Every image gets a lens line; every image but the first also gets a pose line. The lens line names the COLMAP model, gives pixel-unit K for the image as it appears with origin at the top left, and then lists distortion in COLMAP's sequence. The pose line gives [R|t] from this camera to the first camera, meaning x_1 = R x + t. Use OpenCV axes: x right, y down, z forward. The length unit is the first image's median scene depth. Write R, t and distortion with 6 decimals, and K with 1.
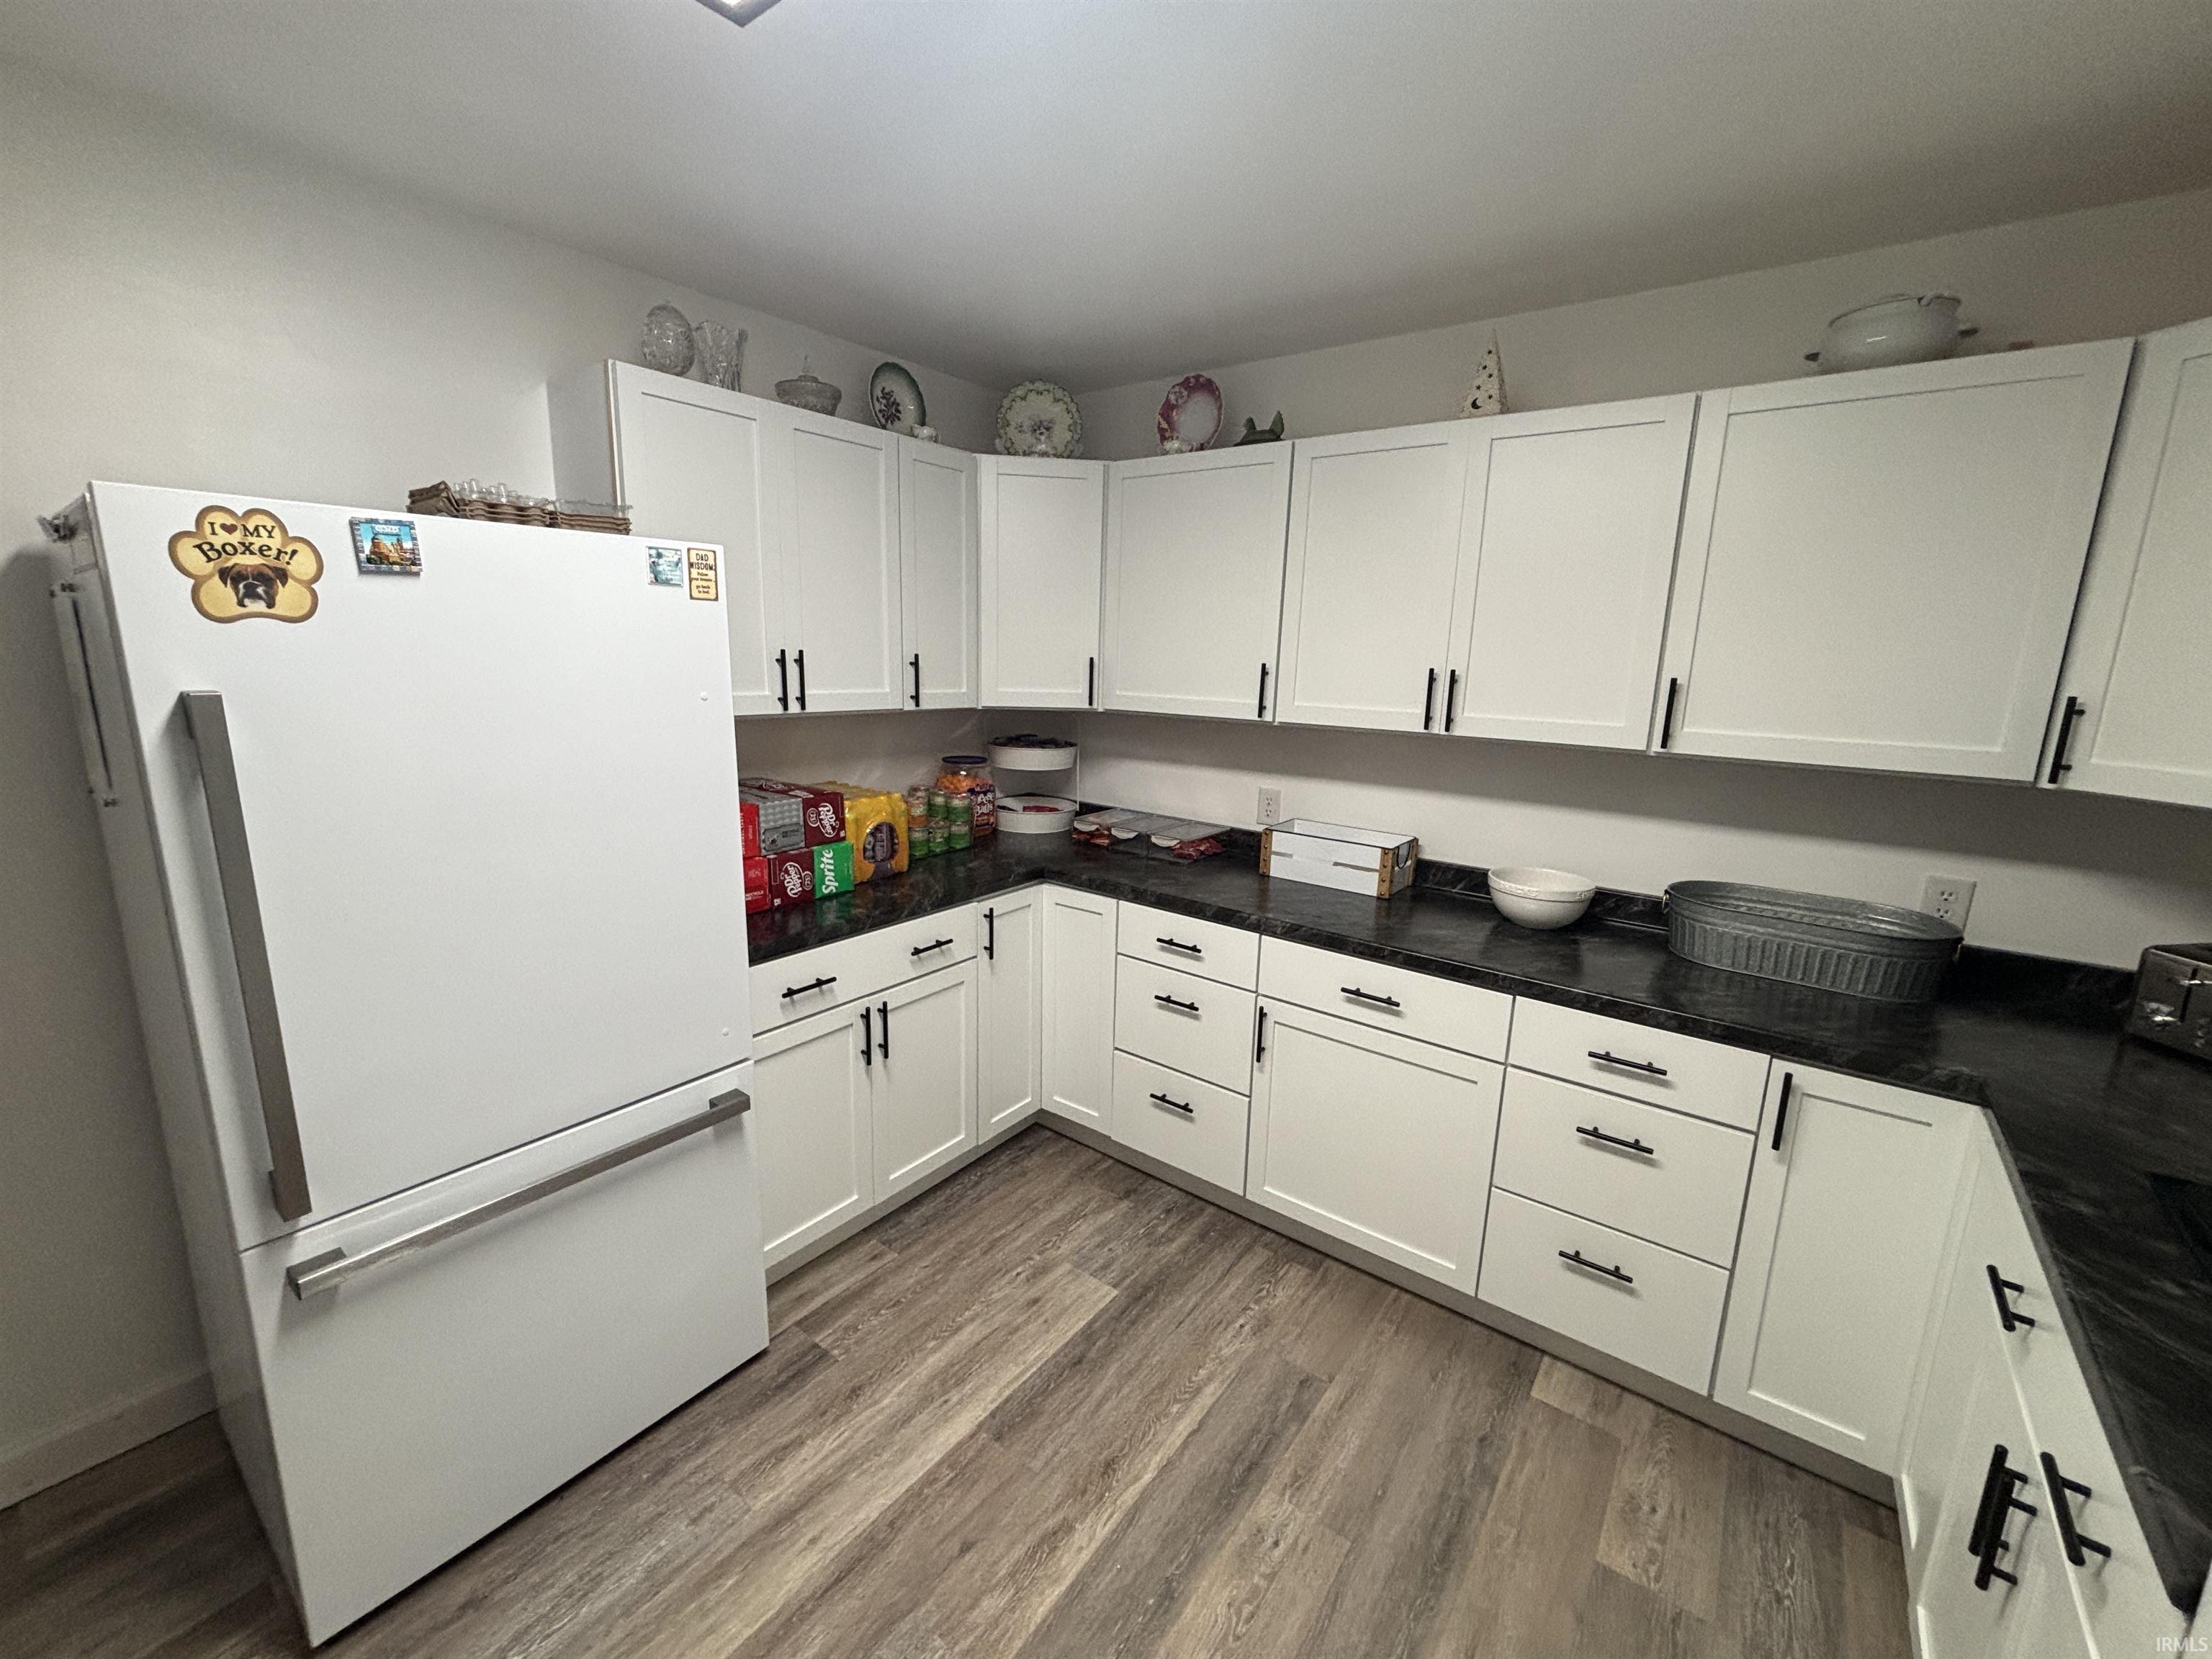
lens RADIAL K [[899.7, 0, 1103.0], [0, 899.7, 825.8], [0, 0, 1]] dist [0.001002, -0.001015]
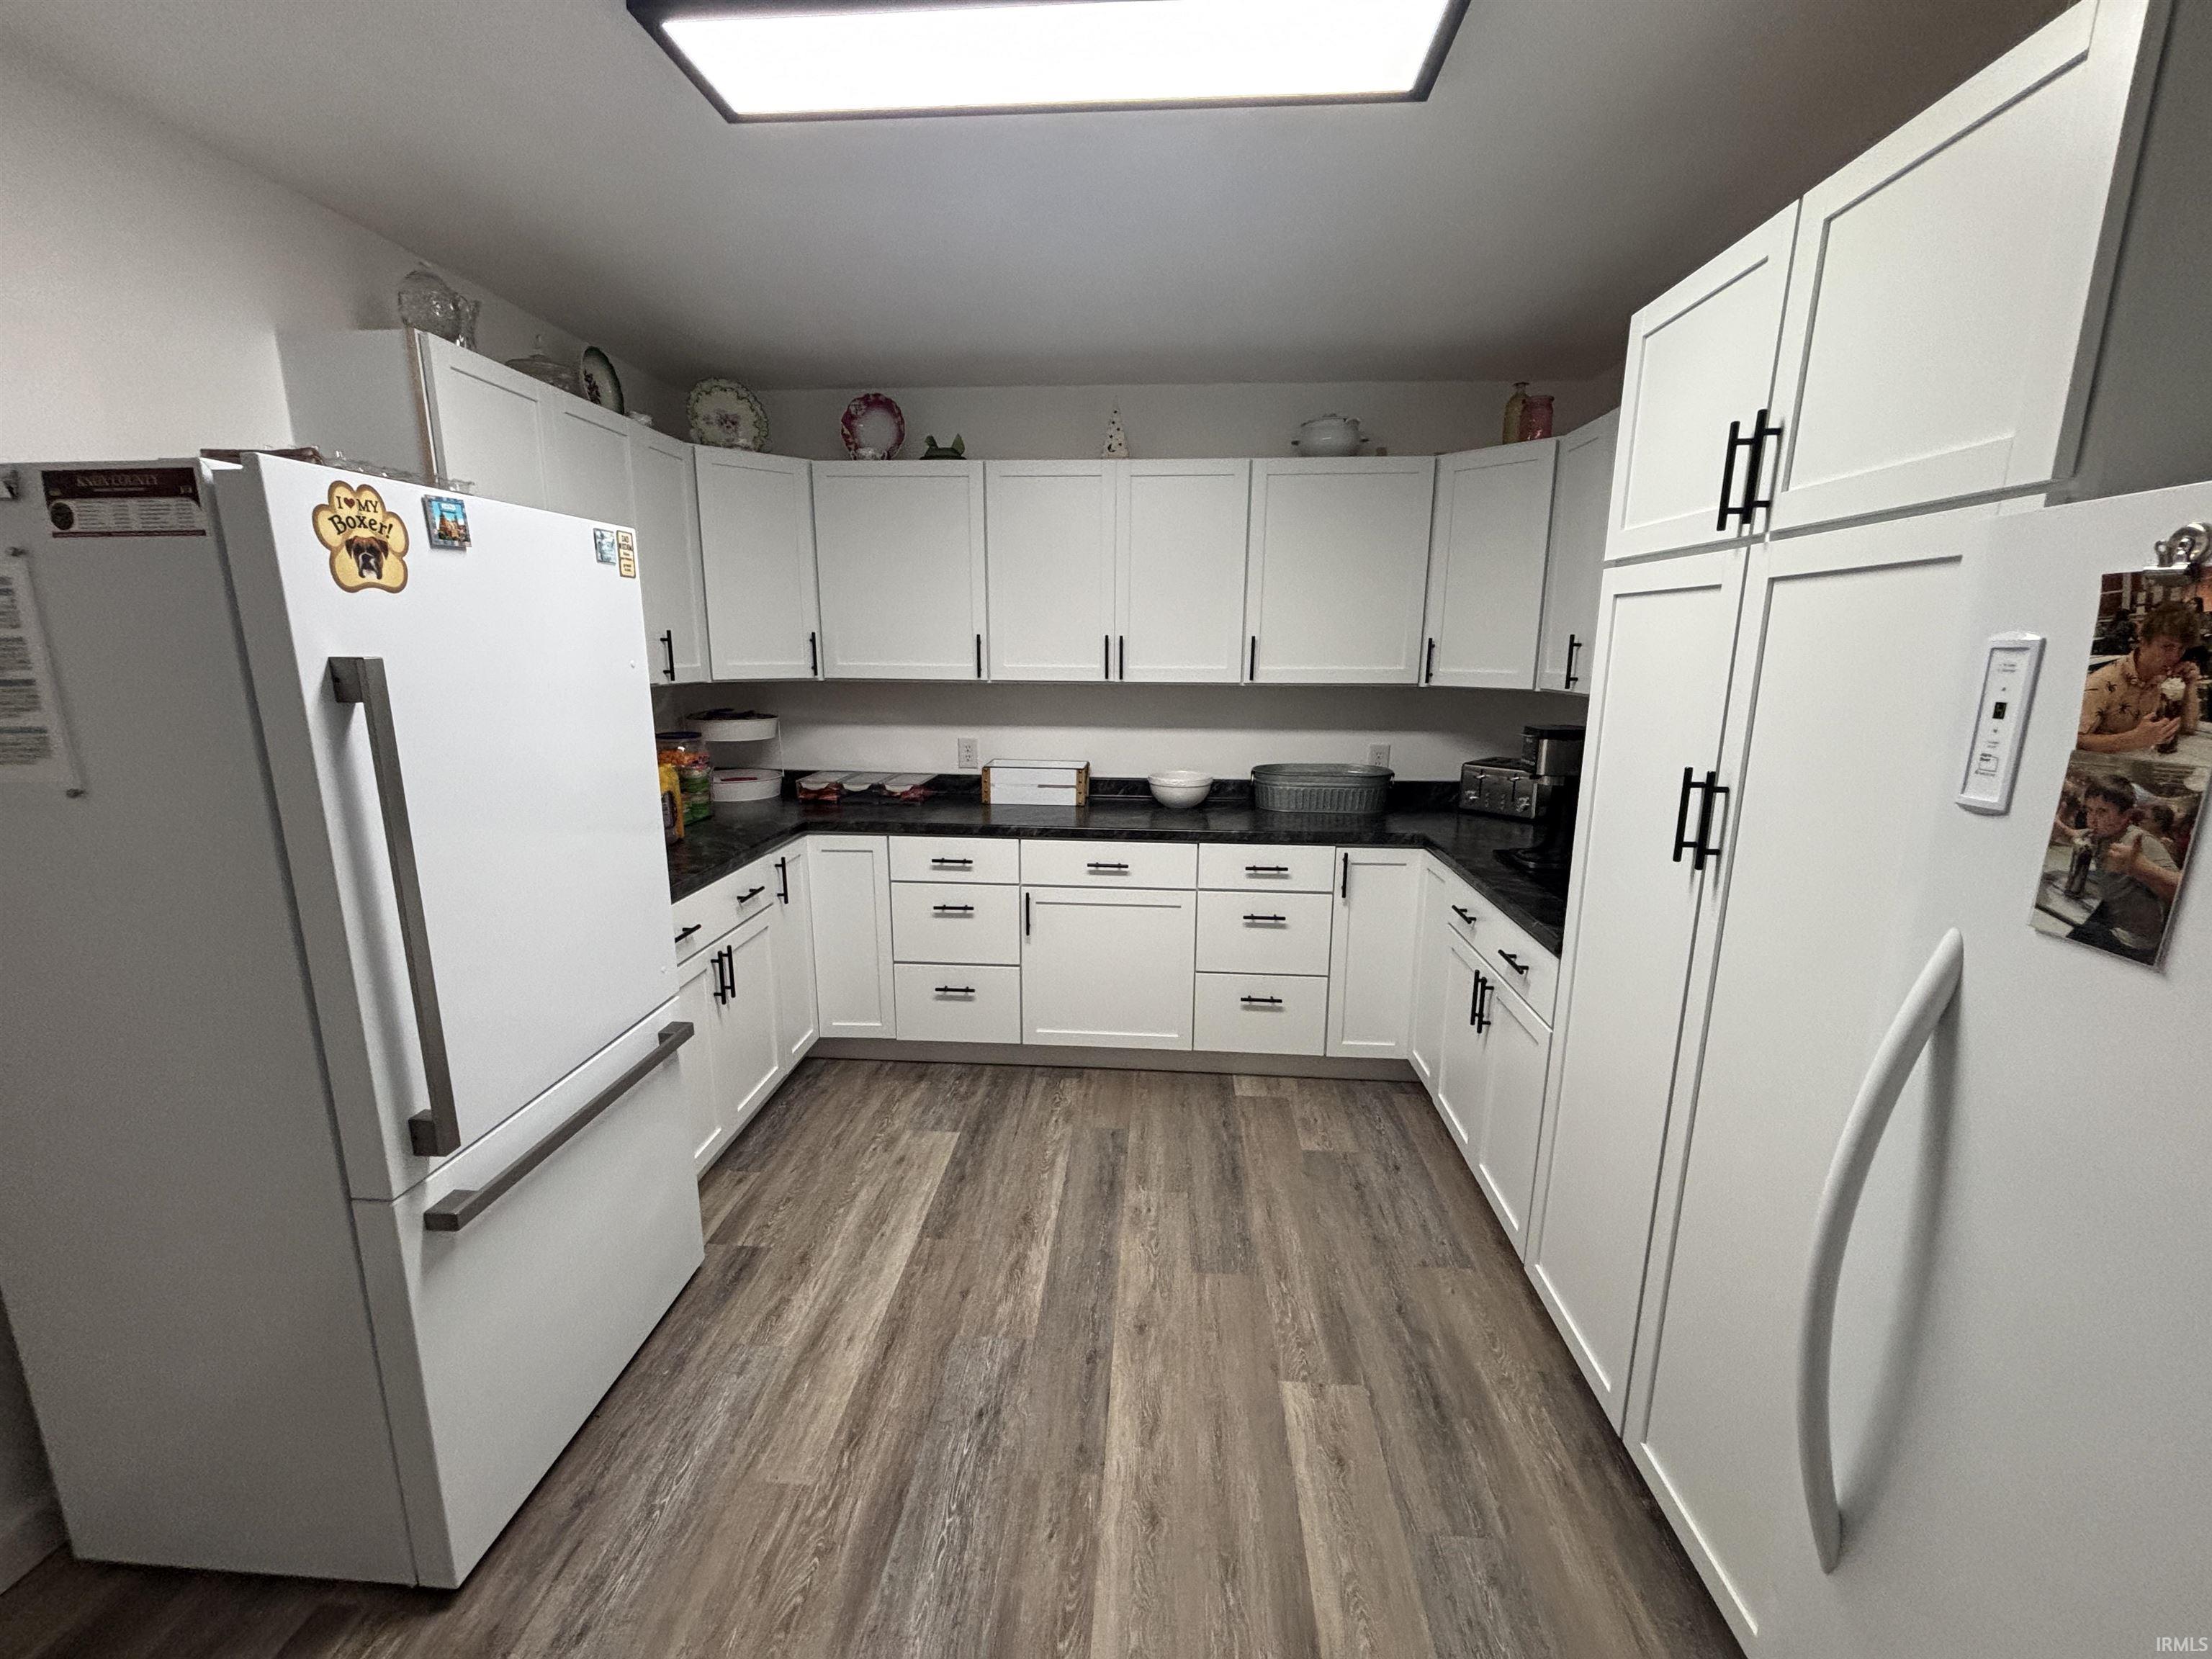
lens RADIAL K [[899.7, 0, 1104.9], [0, 899.7, 827.9], [0, 0, 1]] dist [0.001002, -0.001015]
pose [[0.833652, -0.132830, 0.536078, -0.517530], [0.124922, 0.990842, 0.051248, 0.064338], [-0.537976, 0.024245, 0.842611, -0.219944]]
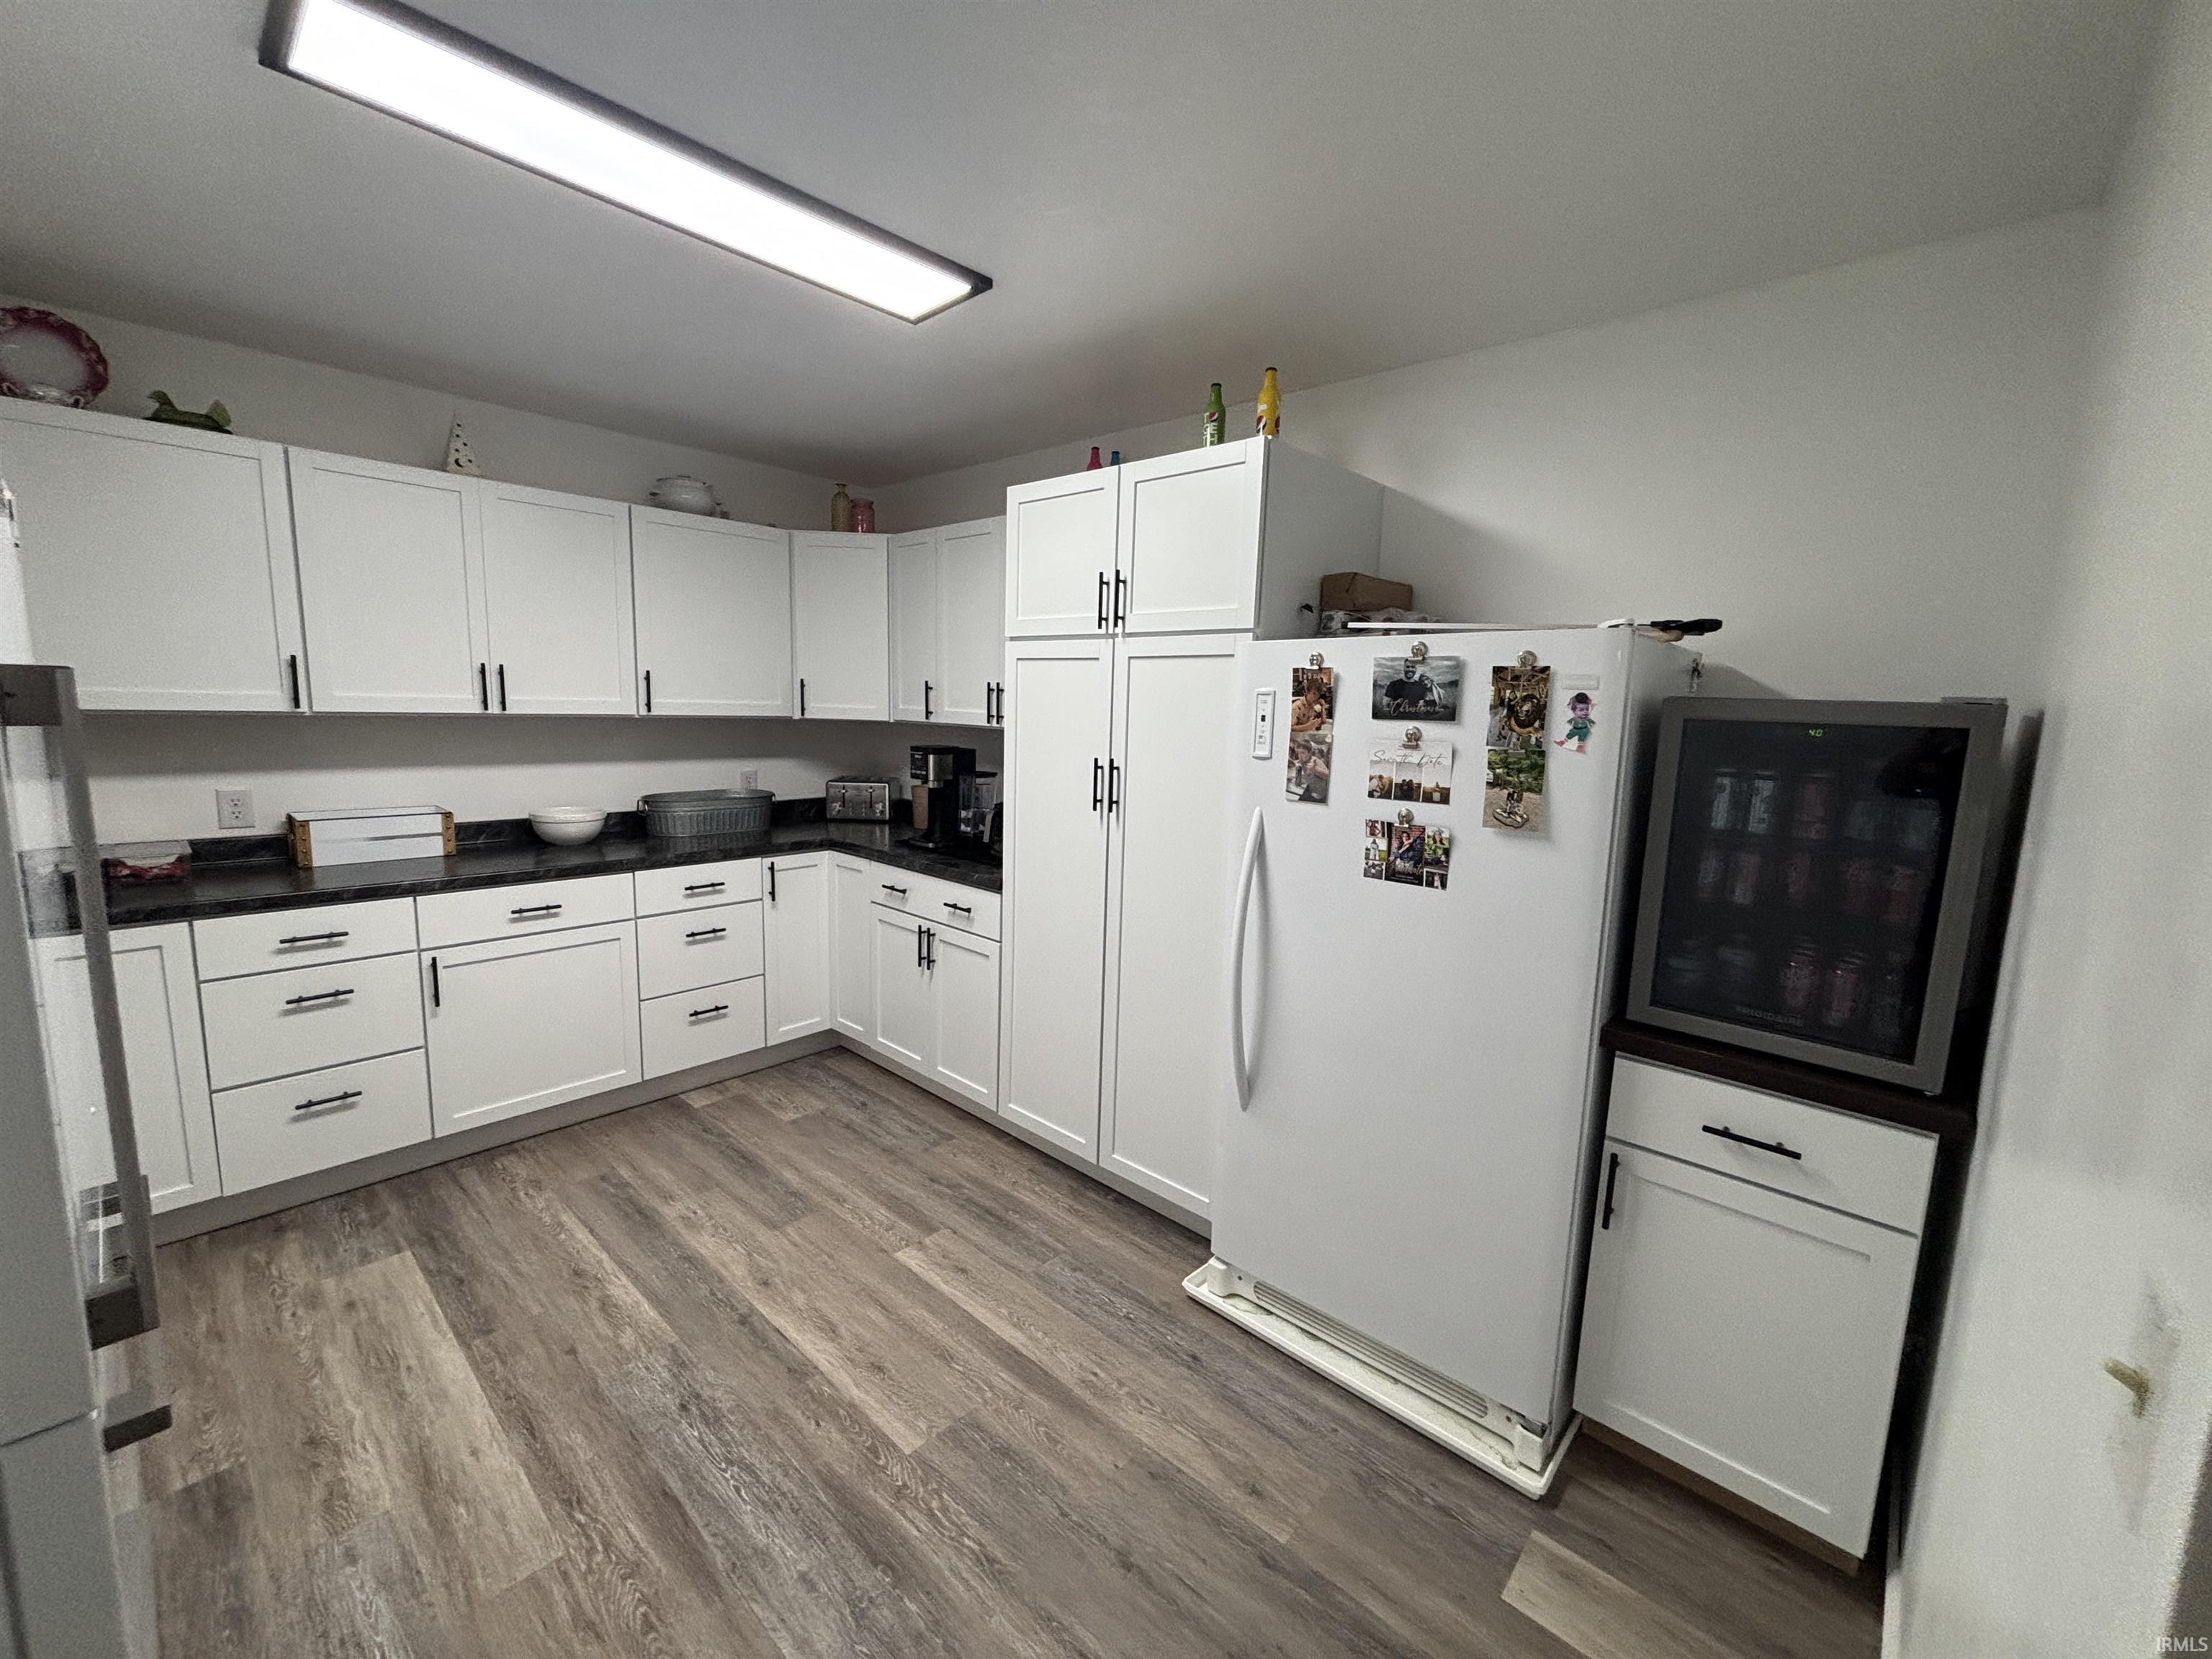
lens RADIAL K [[899.7, 0, 1113.6], [0, 899.7, 823.6], [0, 0, 1]] dist [0.001002, -0.001015]
pose [[0.074391, -0.159682, 0.984361, -1.048348], [0.167986, 0.974997, 0.145468, 0.018197], [-0.982979, 0.154537, 0.099356, 0.008276]]
